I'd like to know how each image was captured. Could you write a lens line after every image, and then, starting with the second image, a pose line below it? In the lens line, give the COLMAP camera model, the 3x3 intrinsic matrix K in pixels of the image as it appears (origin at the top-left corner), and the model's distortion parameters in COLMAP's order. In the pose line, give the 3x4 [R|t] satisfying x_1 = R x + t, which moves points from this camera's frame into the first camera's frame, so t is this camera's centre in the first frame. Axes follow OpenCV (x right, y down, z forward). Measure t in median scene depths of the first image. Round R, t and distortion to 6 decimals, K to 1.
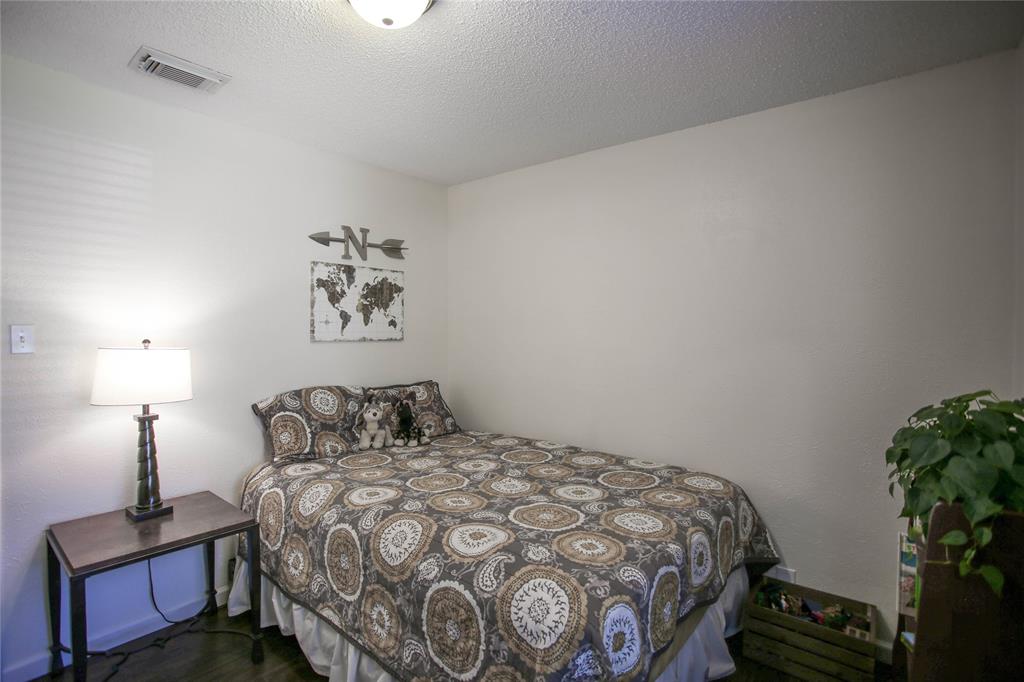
lens RADIAL K [[498.3, 0, 508.1], [0, 498.3, 337.4], [0, 0, 1]] dist [-0.064454, 0.022180]
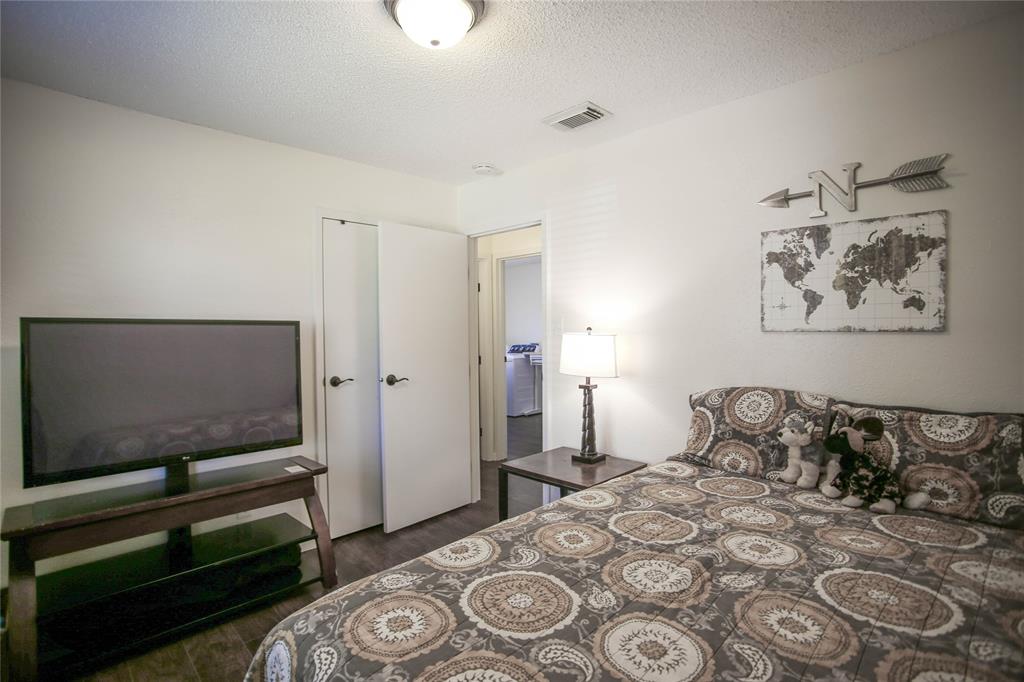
lens RADIAL K [[498.3, 0, 509.3], [0, 498.3, 337.2], [0, 0, 1]] dist [-0.064454, 0.022180]
pose [[-0.099168, 0.018359, -0.994901, 0.435512], [-0.004489, 0.999811, 0.018897, 0.004357], [0.995061, 0.006340, -0.099066, 0.643589]]
